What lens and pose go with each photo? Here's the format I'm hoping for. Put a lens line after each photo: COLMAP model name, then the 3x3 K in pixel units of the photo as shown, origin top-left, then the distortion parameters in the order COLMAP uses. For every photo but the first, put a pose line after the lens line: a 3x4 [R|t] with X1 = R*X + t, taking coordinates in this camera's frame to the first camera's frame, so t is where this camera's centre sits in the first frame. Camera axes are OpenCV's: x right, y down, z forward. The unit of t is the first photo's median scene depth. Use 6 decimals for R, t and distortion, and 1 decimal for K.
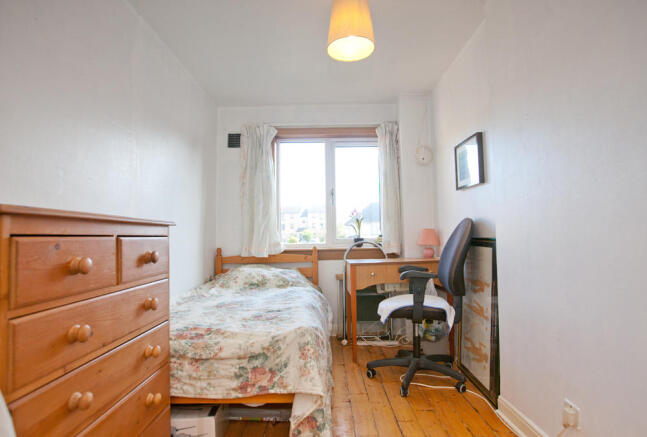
lens RADIAL K [[364.9, 0, 324.2], [0, 364.9, 229.3], [0, 0, 1]] dist [-0.030593, 0.000952]
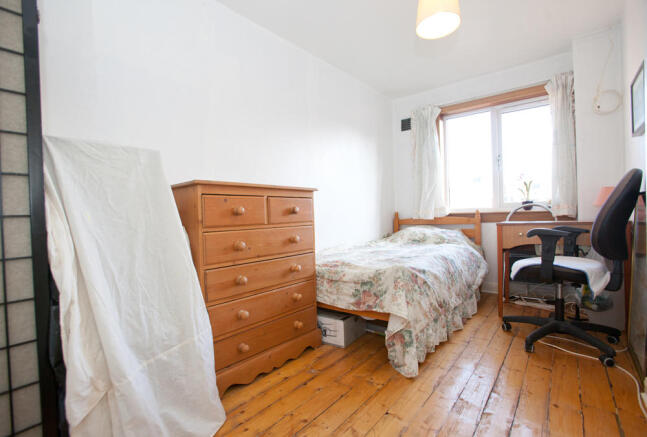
lens RADIAL K [[316.6, 0, 329.6], [0, 316.6, 219.5], [0, 0, 1]] dist [-0.055346, 0.043680]
pose [[0.784729, 0.001915, -0.619836, 0.318788], [0.029101, 0.998779, 0.039929, 0.039804], [0.619156, -0.049372, 0.783715, -0.010291]]
